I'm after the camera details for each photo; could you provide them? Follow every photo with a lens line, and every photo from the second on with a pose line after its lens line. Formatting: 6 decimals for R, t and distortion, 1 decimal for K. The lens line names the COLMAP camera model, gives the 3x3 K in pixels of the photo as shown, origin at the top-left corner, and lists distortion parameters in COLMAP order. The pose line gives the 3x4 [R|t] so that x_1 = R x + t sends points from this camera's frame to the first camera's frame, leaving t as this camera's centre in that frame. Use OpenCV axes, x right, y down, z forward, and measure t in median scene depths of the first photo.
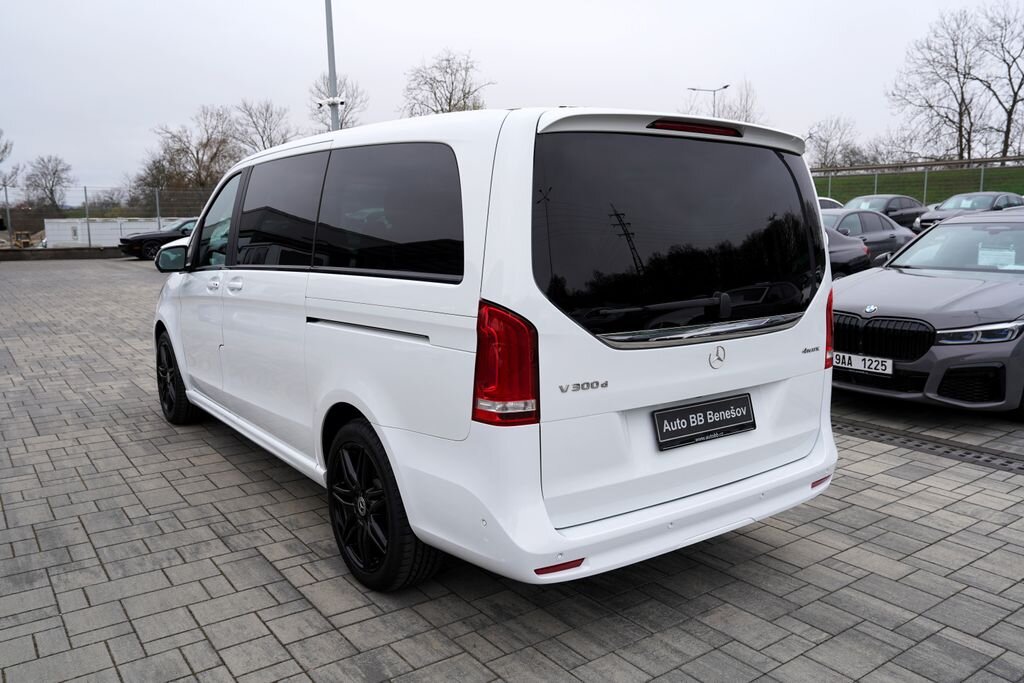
lens RADIAL K [[802.5, 0, 512.1], [0, 802.5, 328.8], [0, 0, 1]] dist [-0.075119, 0.107376]
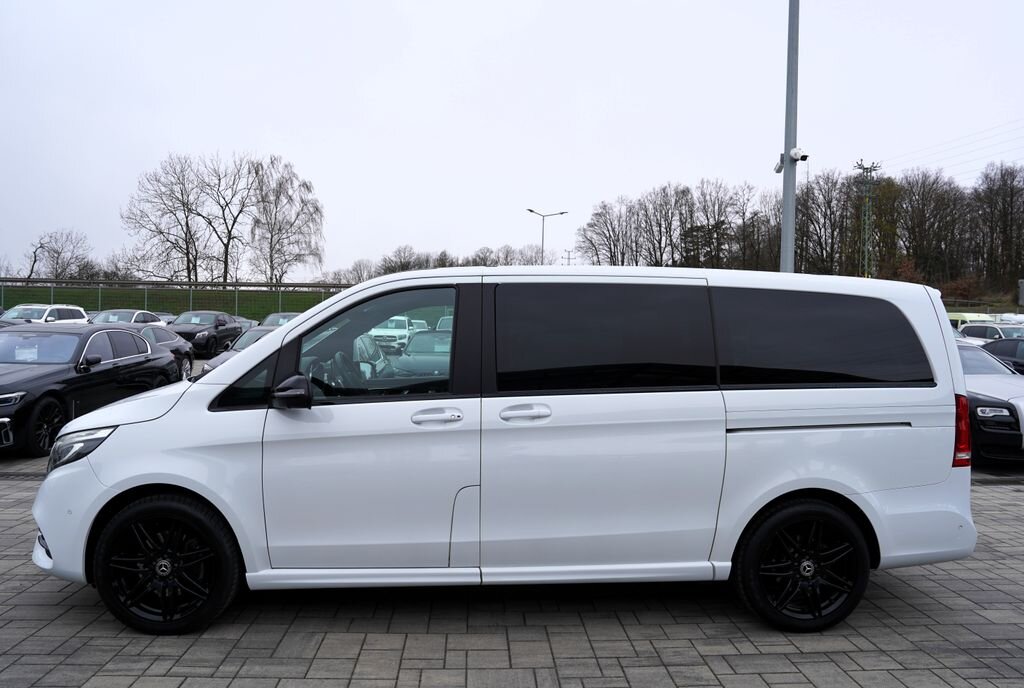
lens RADIAL K [[744.2, 0, 515.4], [0, 744.2, 340.0], [0, 0, 1]] dist [-0.108981, 0.088331]
pose [[0.540618, 0.007270, 0.841237, -1.051489], [0.097035, 0.992750, -0.070939, -0.076487], [-0.835653, 0.119981, 0.535993, 0.535417]]
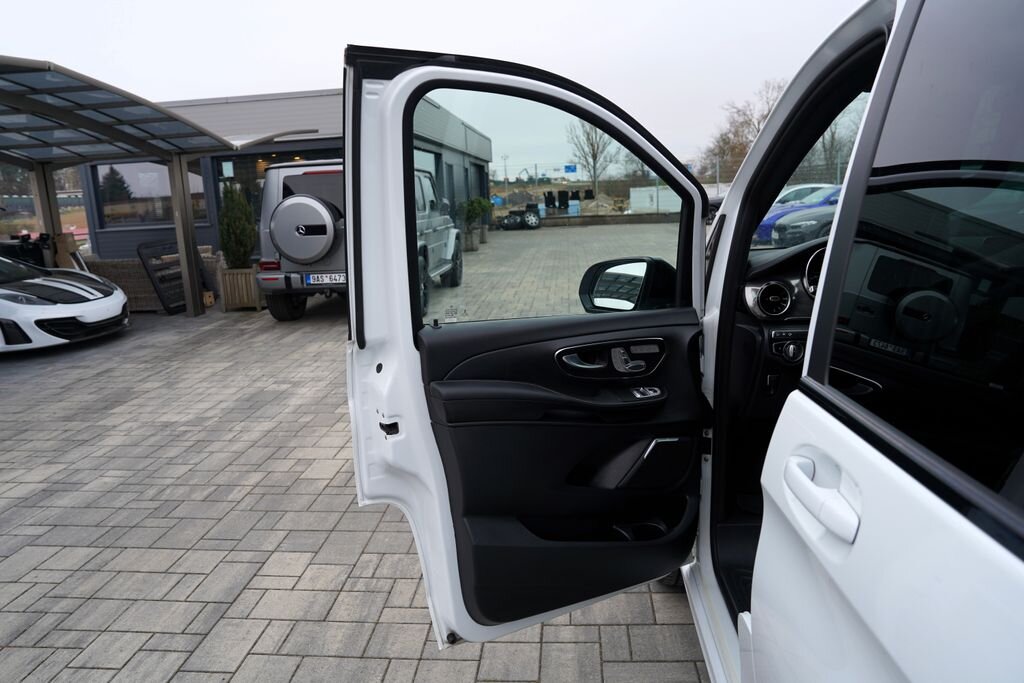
lens RADIAL K [[705.6, 0, 517.3], [0, 705.6, 338.2], [0, 0, 1]] dist [-0.105080, 0.072200]
pose [[0.766138, 0.102596, -0.634434, -0.293220], [-0.050416, 0.993728, 0.099816, -0.114166], [0.640696, -0.044487, 0.766505, 0.783494]]
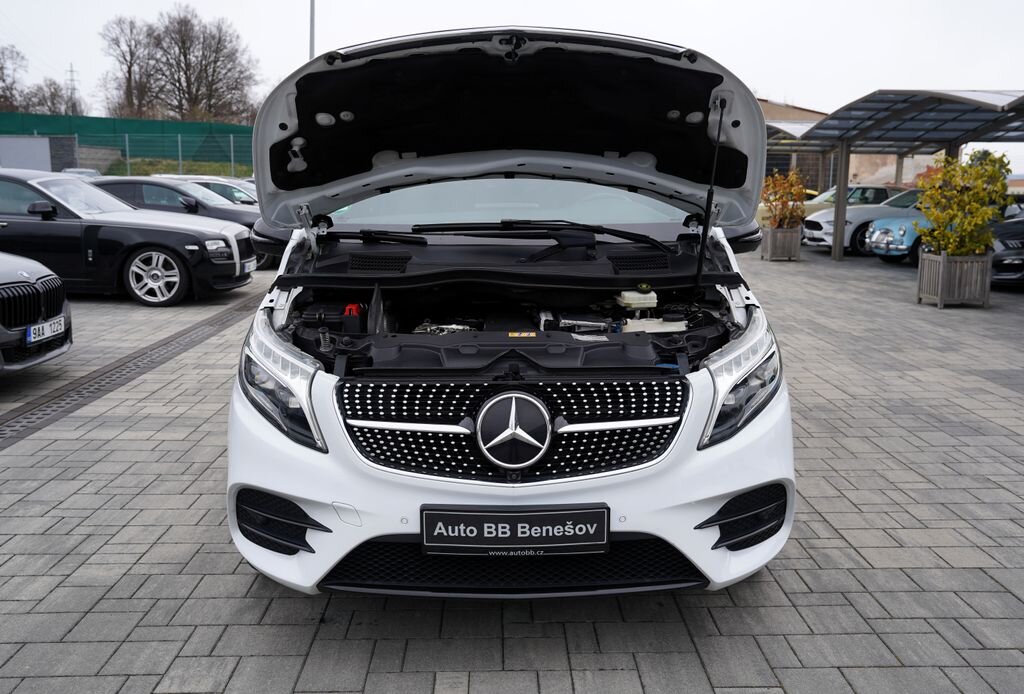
lens RADIAL K [[906.0, 0, 513.4], [0, 906.0, 340.2], [0, 0, 1]] dist [-0.058719, 0.137862]
pose [[-0.820246, -0.096886, 0.563746, -0.840400], [0.078760, 0.957035, 0.279071, -0.271472], [-0.566563, 0.273308, -0.777373, 2.042234]]
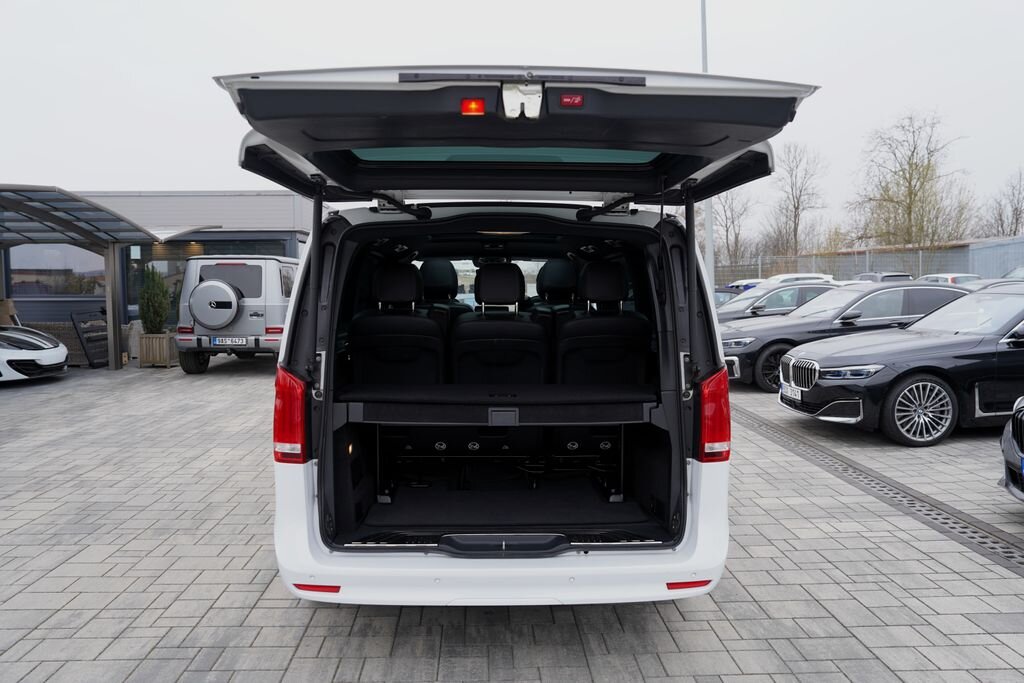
lens RADIAL K [[786.7, 0, 510.8], [0, 786.7, 330.3], [0, 0, 1]] dist [-0.085659, 0.100281]
pose [[0.832490, 0.036476, -0.552839, 0.543236], [-0.079213, 0.995415, -0.053605, -0.026840], [0.548349, 0.088417, 0.831562, 0.090822]]
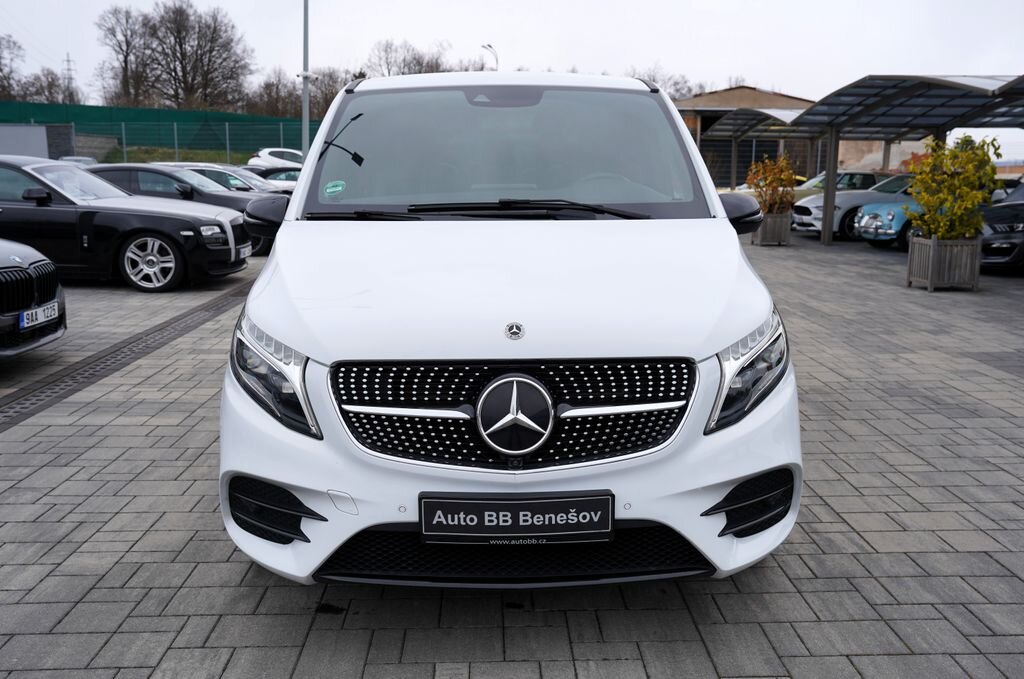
lens RADIAL K [[888.9, 0, 512.0], [0, 888.9, 339.5], [0, 0, 1]] dist [-0.068663, 0.144738]
pose [[-0.824482, -0.103191, 0.556400, -0.818529], [0.079902, 0.952154, 0.294989, -0.261198], [-0.560218, 0.287670, -0.776789, 2.021434]]
